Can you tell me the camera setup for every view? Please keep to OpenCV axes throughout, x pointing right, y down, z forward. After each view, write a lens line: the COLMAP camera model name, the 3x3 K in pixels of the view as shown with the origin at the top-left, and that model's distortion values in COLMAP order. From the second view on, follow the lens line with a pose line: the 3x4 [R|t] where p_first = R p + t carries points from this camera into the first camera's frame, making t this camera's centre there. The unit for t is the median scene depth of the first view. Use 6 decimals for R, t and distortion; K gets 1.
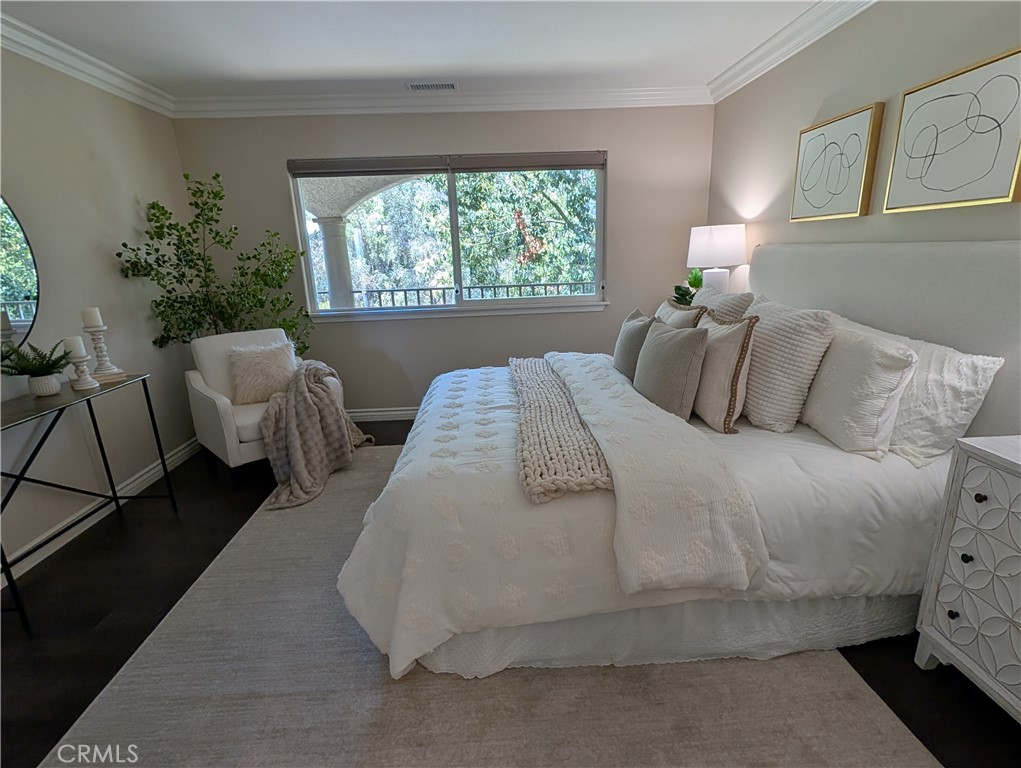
lens RADIAL K [[552.5, 0, 513.1], [0, 552.5, 420.0], [0, 0, 1]] dist [0.004433, -0.000744]
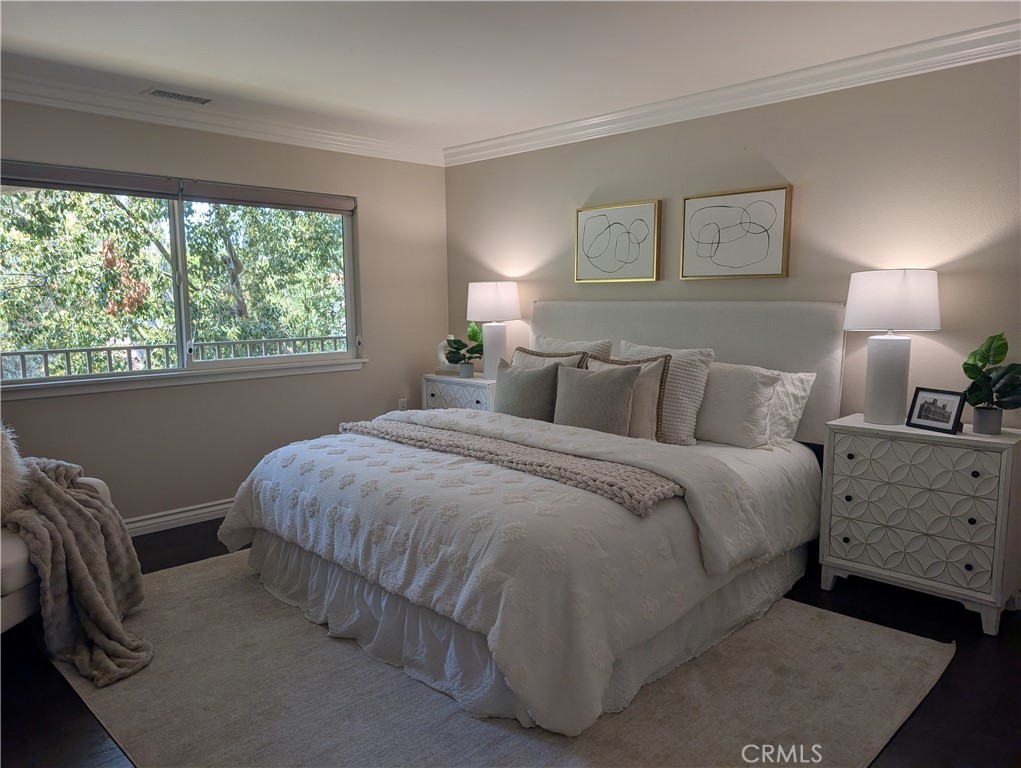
lens RADIAL K [[727.1, 0, 510.5], [0, 727.1, 384.0], [0, 0, 1]] dist [0.012410, 0.000562]
pose [[0.746120, -0.050196, 0.663916, -0.808657], [0.177015, 0.976222, -0.125125, 0.017589], [-0.641849, 0.210881, 0.737264, 0.026607]]
